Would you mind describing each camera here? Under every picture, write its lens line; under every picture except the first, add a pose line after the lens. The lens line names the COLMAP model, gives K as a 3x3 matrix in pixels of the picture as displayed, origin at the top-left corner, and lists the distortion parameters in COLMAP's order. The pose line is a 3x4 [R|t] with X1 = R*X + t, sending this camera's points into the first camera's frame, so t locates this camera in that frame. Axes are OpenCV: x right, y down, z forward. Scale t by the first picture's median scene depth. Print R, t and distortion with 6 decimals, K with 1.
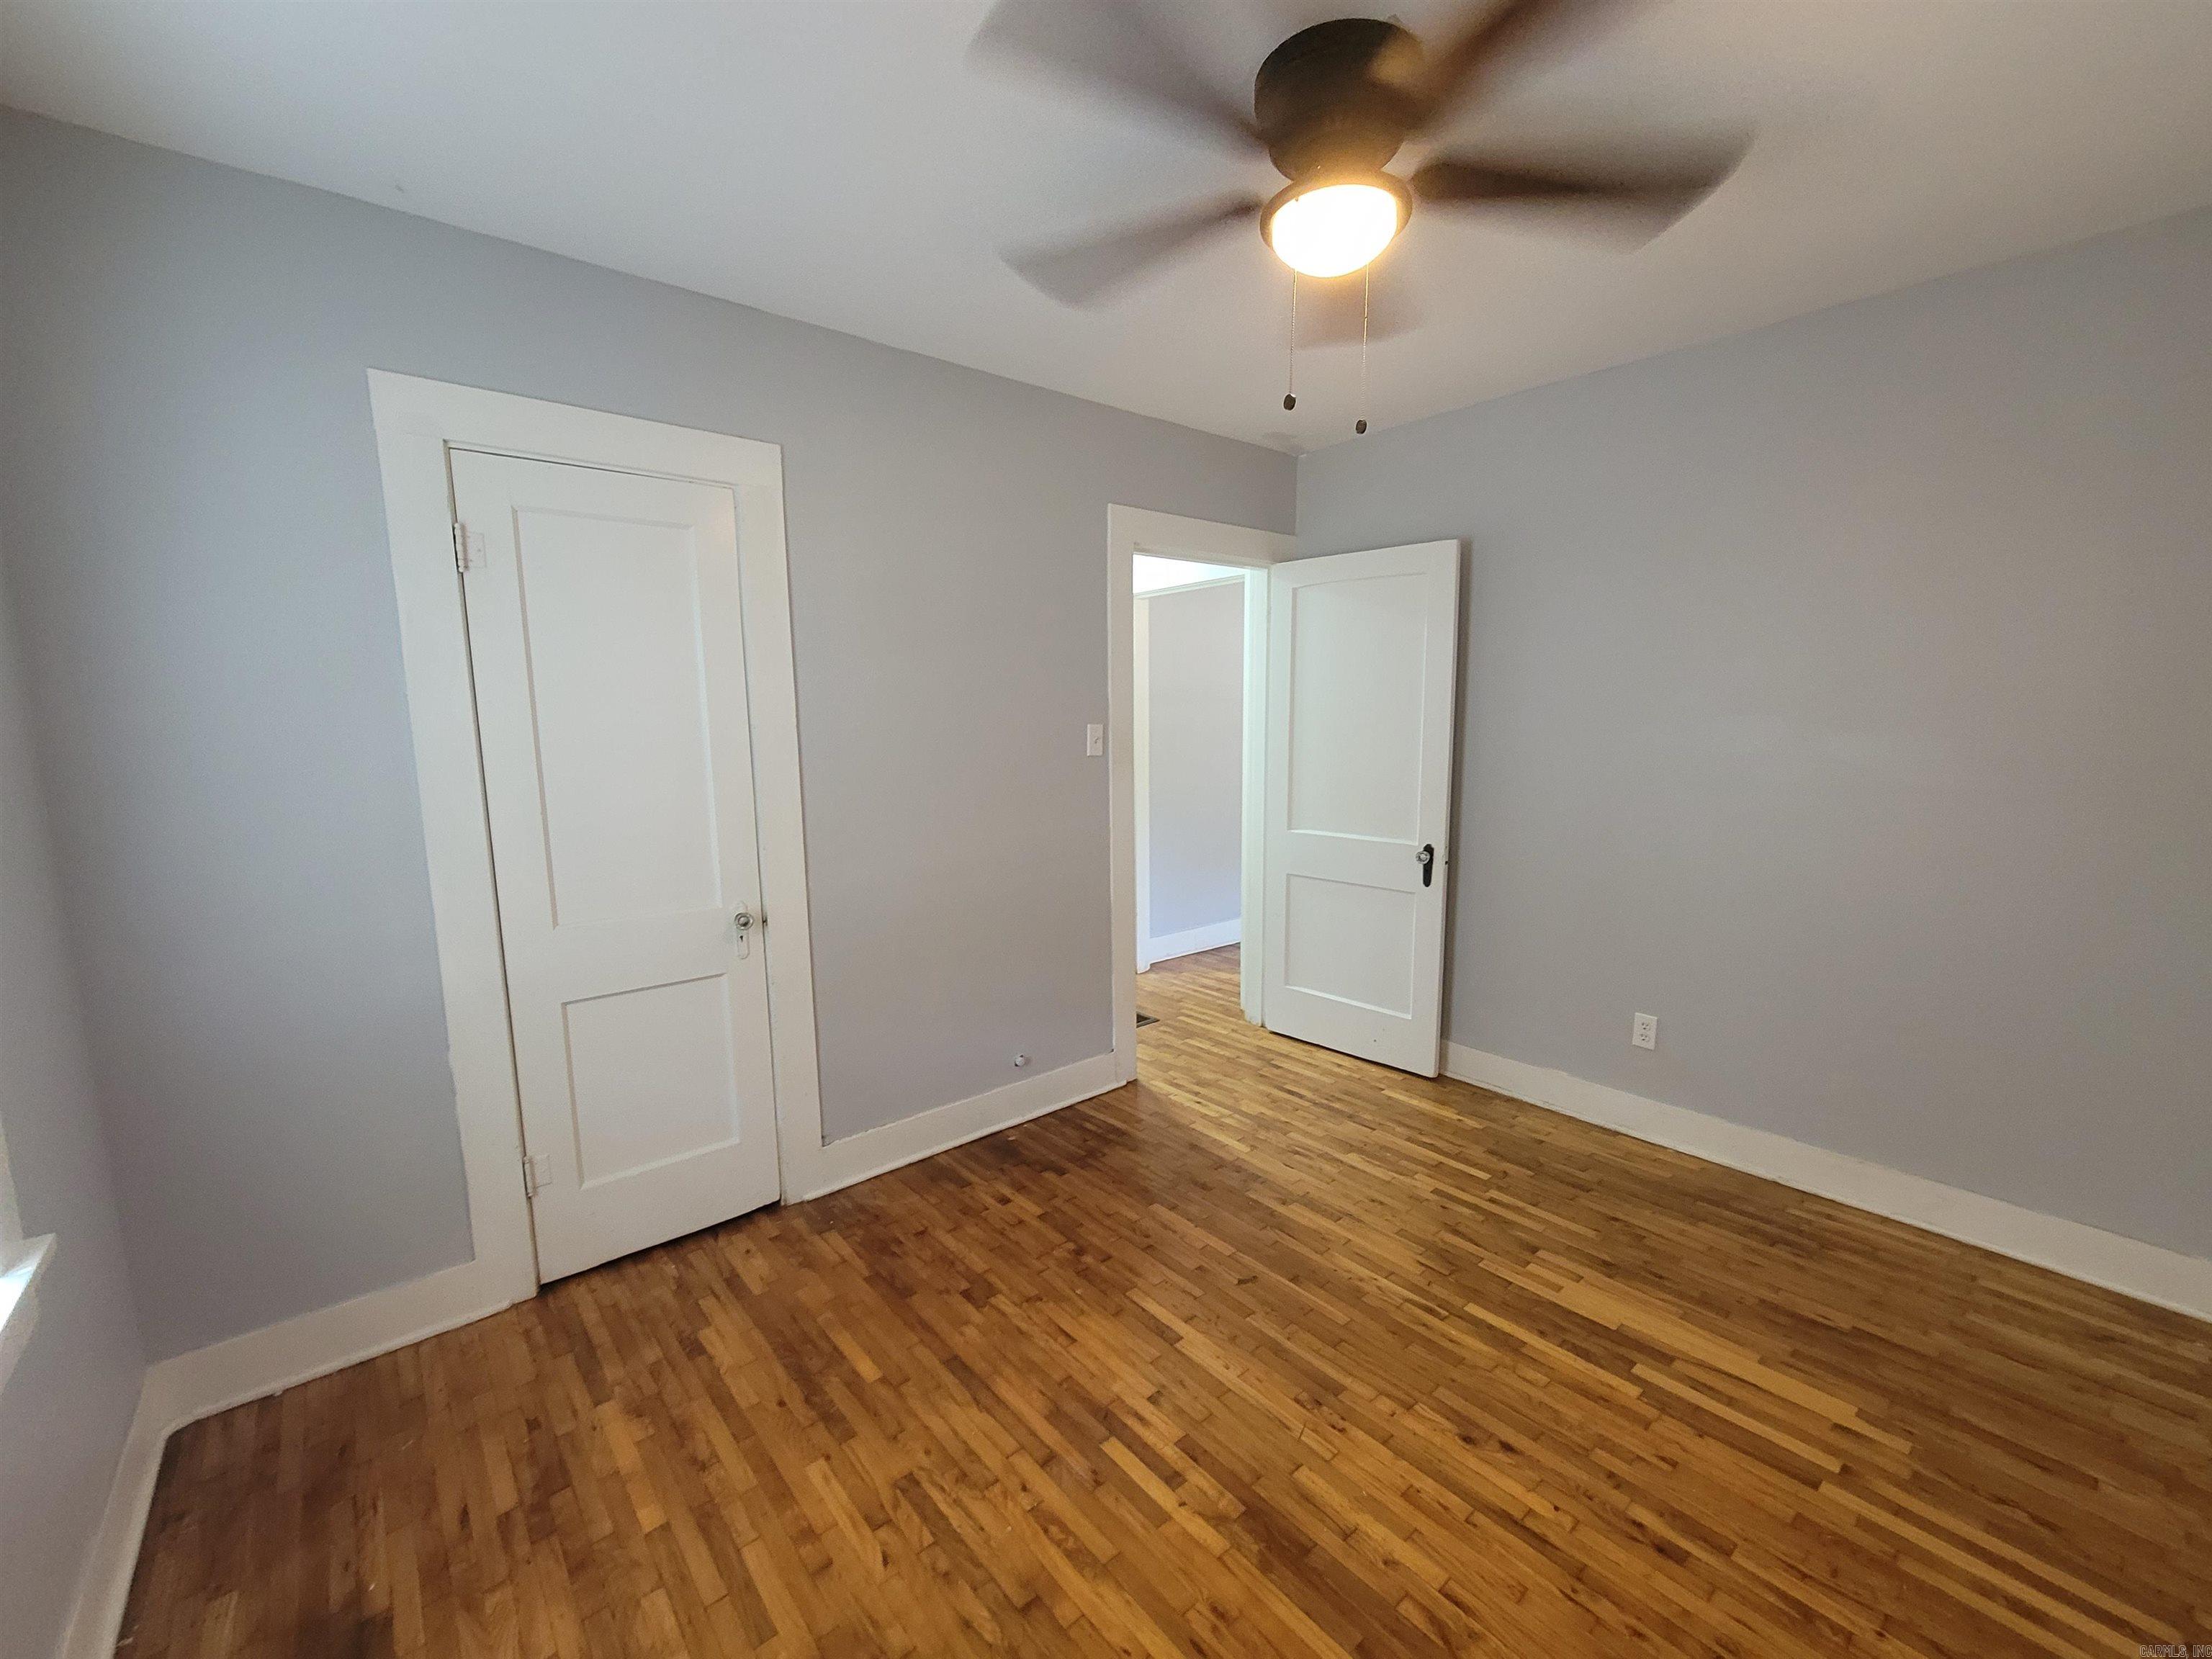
lens RADIAL K [[912.7, 0, 1118.1], [0, 912.7, 833.0], [0, 0, 1]] dist [0.000872, -0.000205]
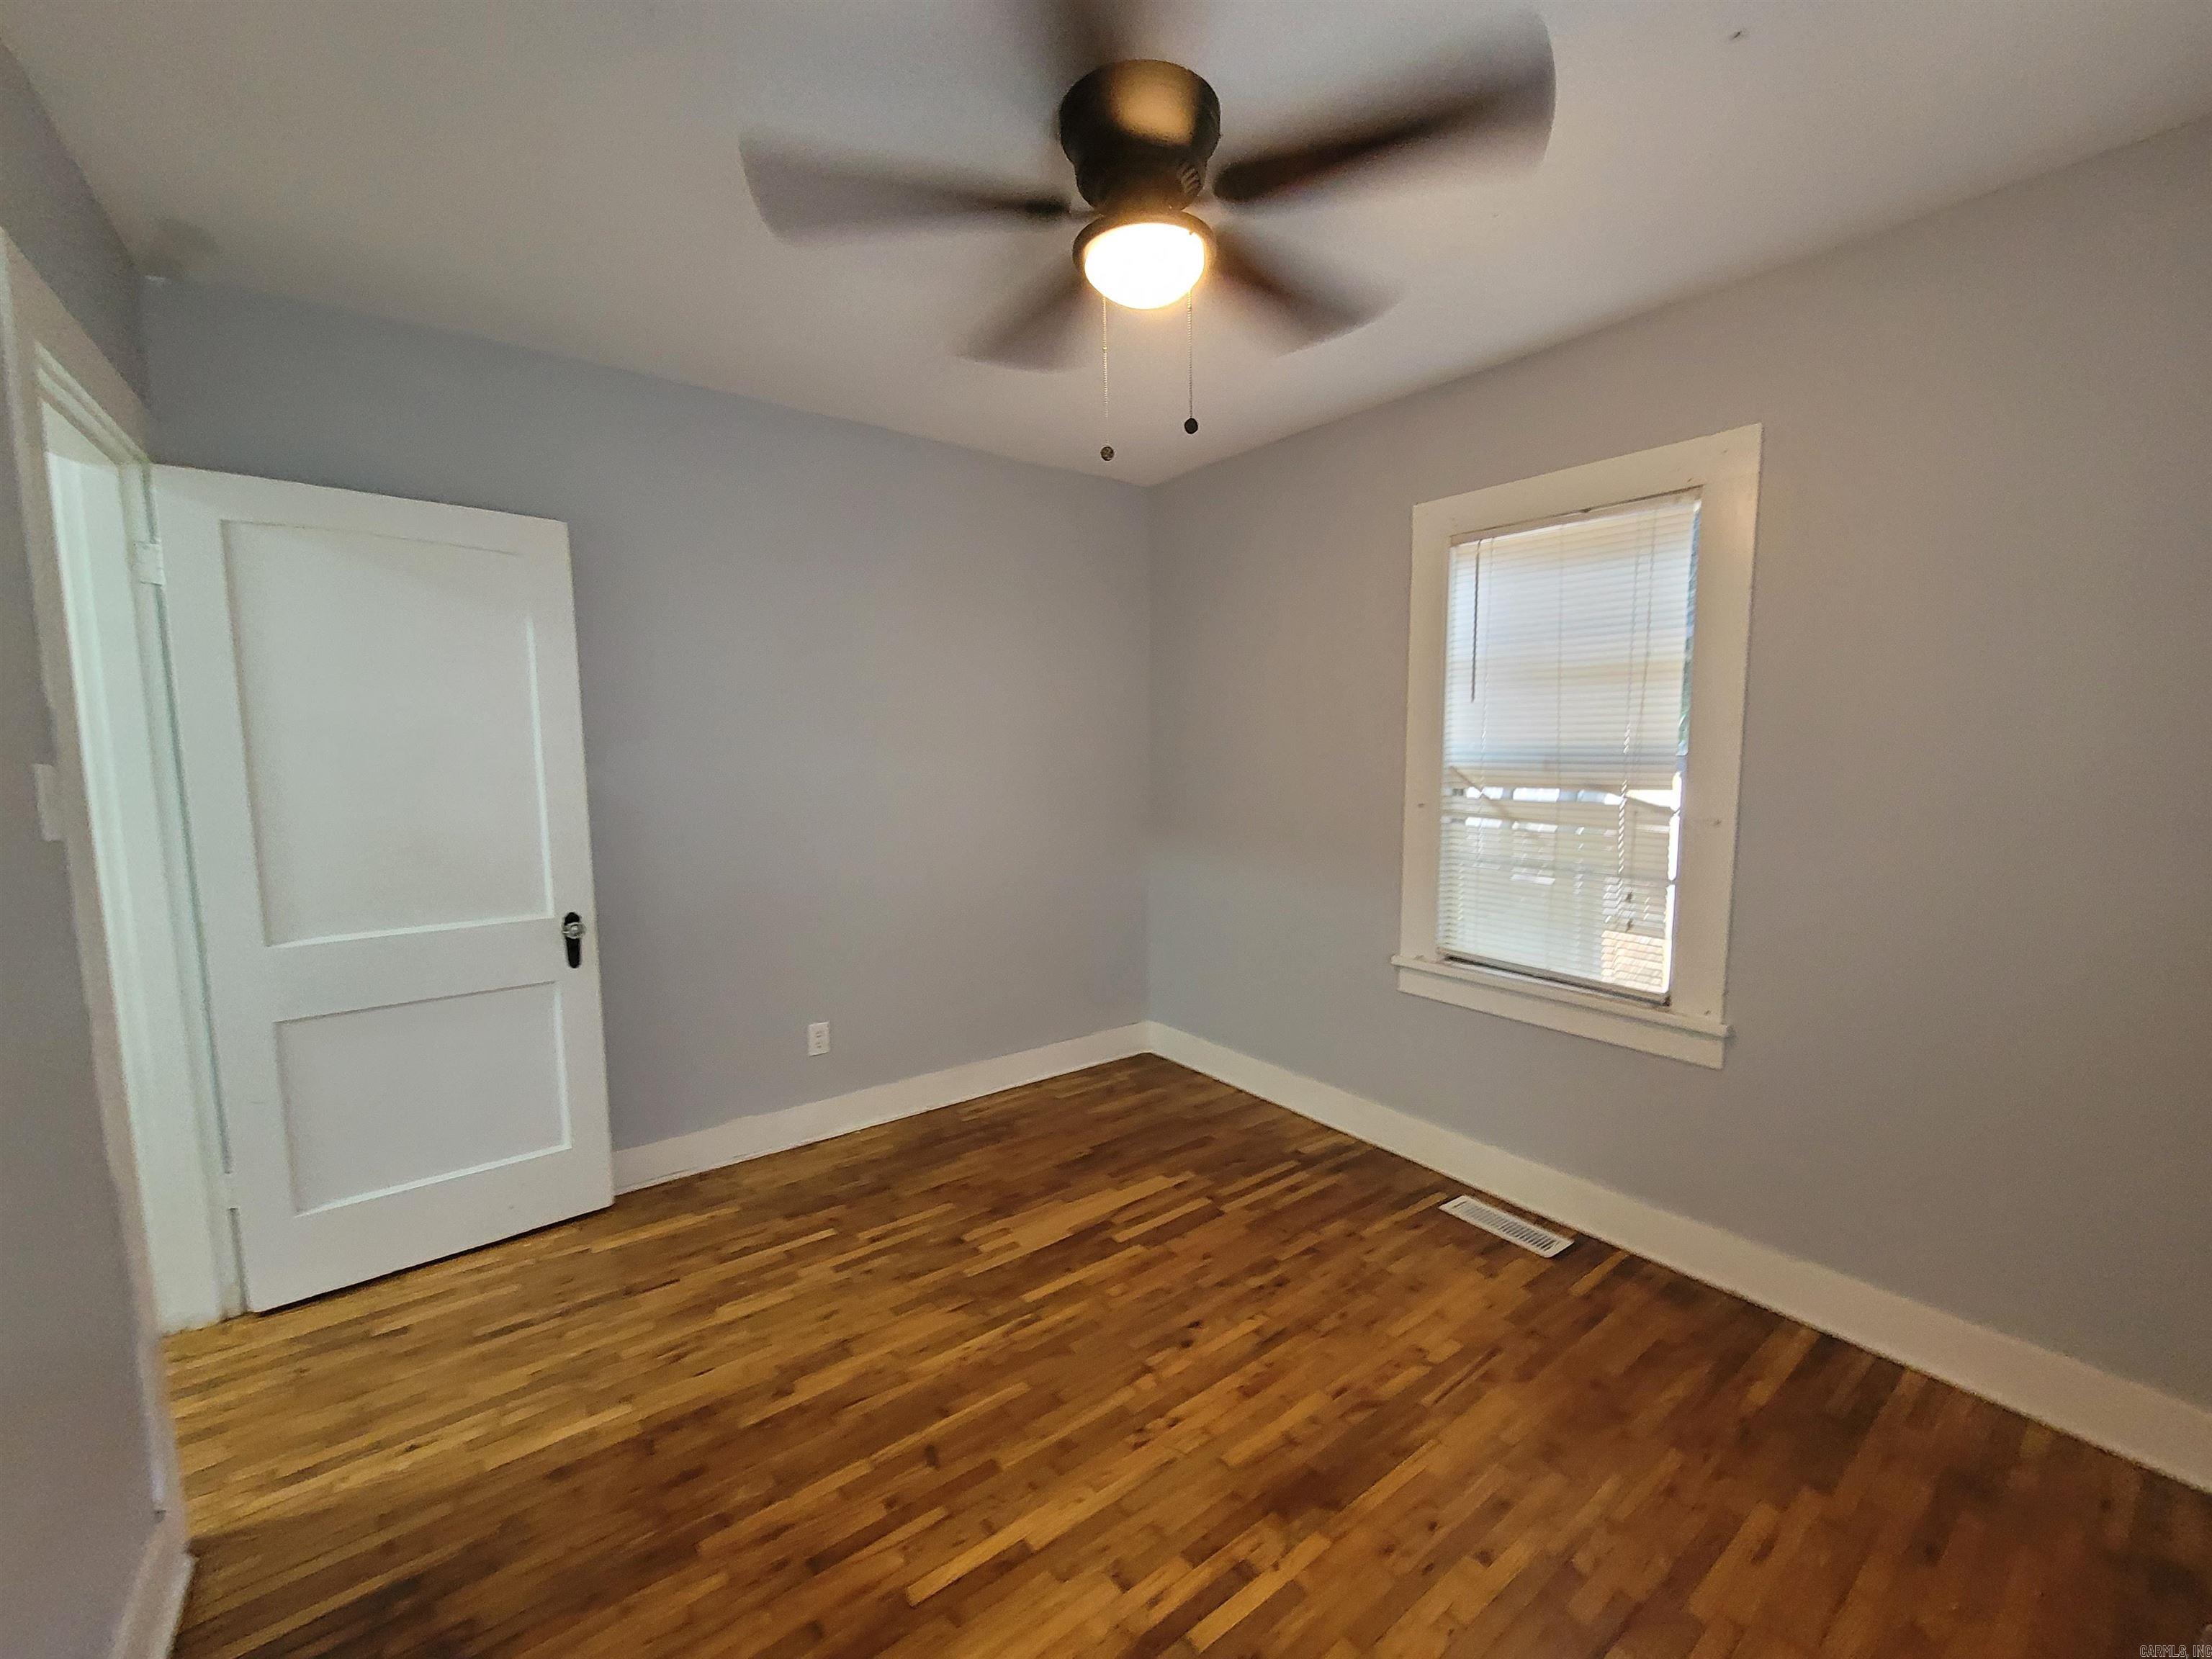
lens RADIAL K [[912.7, 0, 1118.8], [0, 912.7, 833.1], [0, 0, 1]] dist [0.000872, -0.000205]
pose [[0.050415, -0.092522, 0.994434, -0.571429], [0.136731, 0.986964, 0.084895, -0.081000], [-0.989325, 0.131689, 0.062408, 0.711858]]
